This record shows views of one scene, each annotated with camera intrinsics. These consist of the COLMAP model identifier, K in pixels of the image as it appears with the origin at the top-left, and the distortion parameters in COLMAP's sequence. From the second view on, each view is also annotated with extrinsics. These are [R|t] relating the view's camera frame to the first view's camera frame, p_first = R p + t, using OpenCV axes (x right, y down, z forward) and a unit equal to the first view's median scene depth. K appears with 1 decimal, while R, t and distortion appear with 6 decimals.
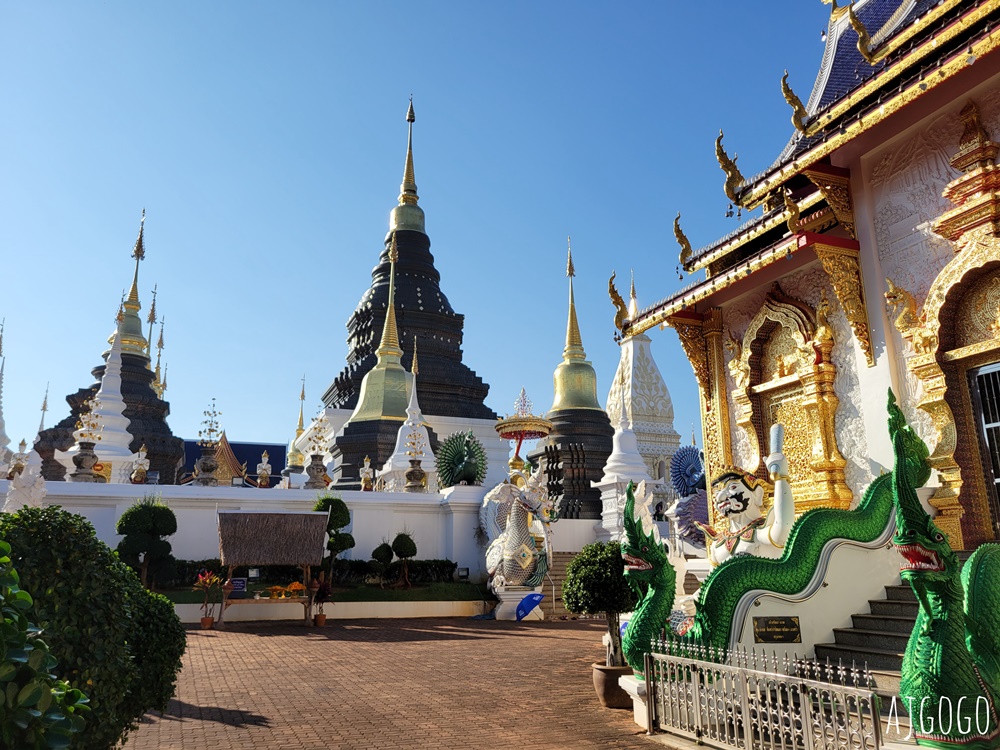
lens RADIAL K [[759.6, 0, 500.2], [0, 759.6, 370.4], [0, 0, 1]] dist [0.025335, -0.008985]
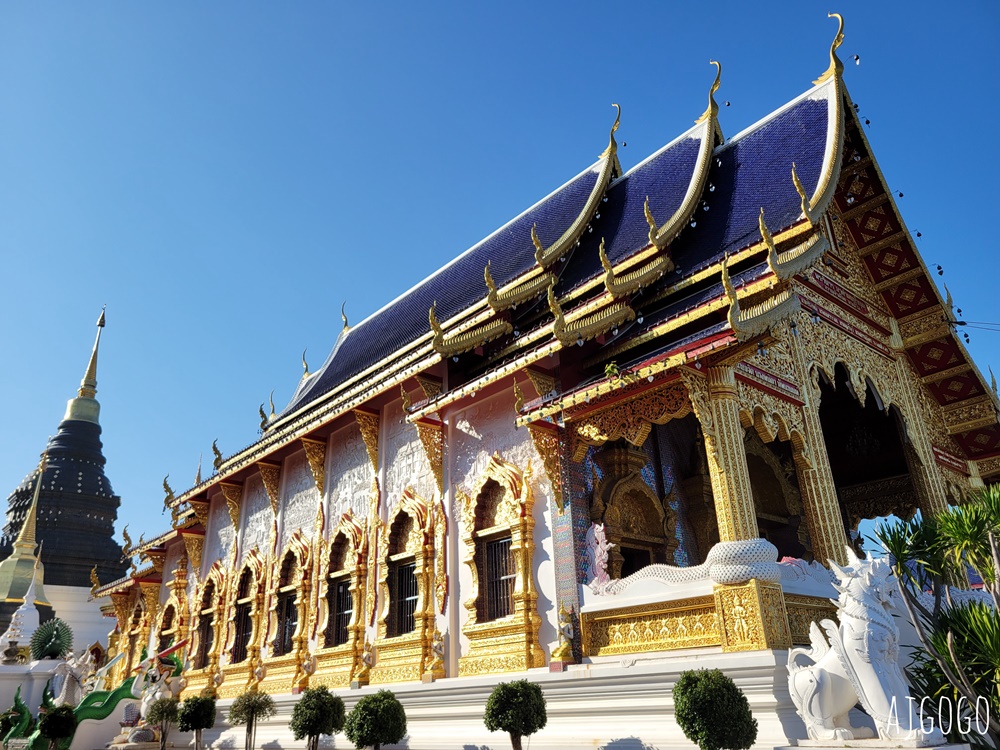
lens RADIAL K [[761.9, 0, 500.0], [0, 761.9, 375.0], [0, 0, 1]] dist [0.058592, -0.056466]
pose [[0.946118, 0.106765, 0.305715, 0.131982], [-0.056523, 0.984040, -0.168731, -0.093628], [-0.318850, 0.142359, 0.937053, -0.378608]]
